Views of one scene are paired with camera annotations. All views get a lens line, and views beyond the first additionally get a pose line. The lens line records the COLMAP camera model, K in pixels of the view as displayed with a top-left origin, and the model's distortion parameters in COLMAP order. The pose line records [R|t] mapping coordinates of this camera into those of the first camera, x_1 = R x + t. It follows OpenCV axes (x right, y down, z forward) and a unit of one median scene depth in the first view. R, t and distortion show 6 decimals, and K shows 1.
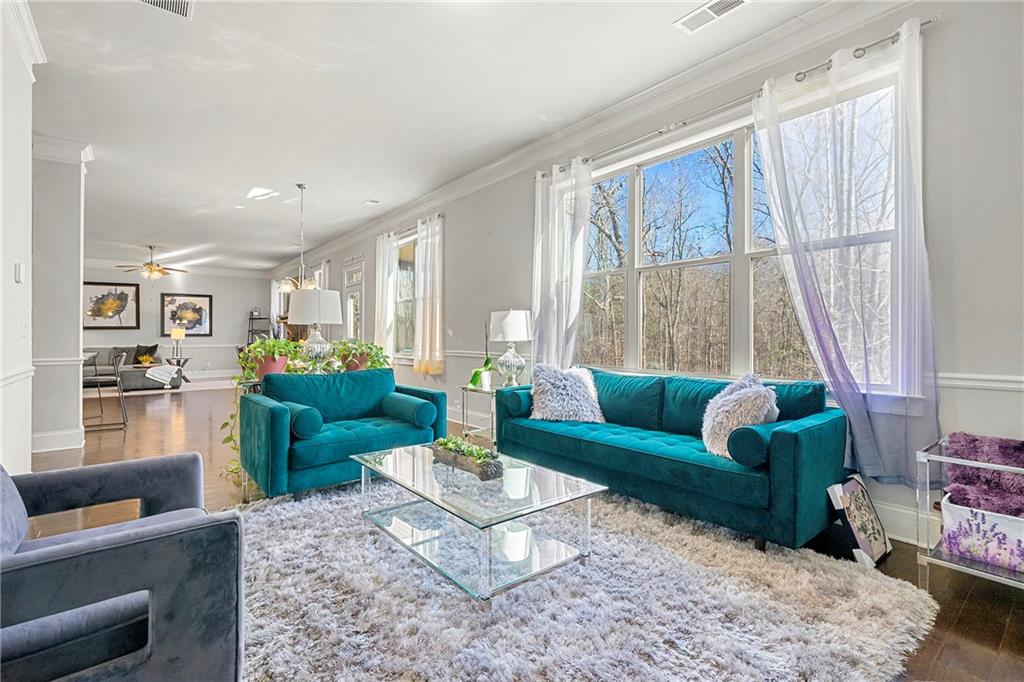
lens RADIAL K [[472.4, 0, 510.6], [0, 472.4, 335.5], [0, 0, 1]] dist [-0.000423, -0.000031]
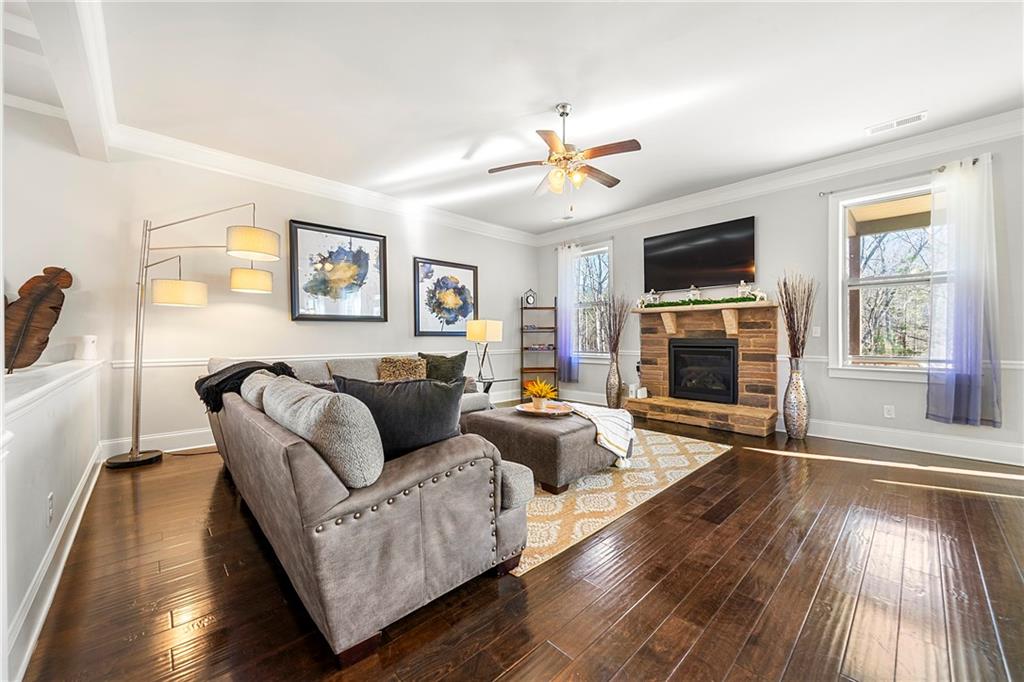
lens RADIAL K [[387.8, 0, 510.3], [0, 387.8, 344.0], [0, 0, 1]] dist [-0.001844, -0.000209]
pose [[0.996023, -0.001520, 0.089082, -0.687344], [0.000447, 0.999927, 0.012055, 0.005975], [-0.089093, -0.011968, 0.995951, 0.555616]]
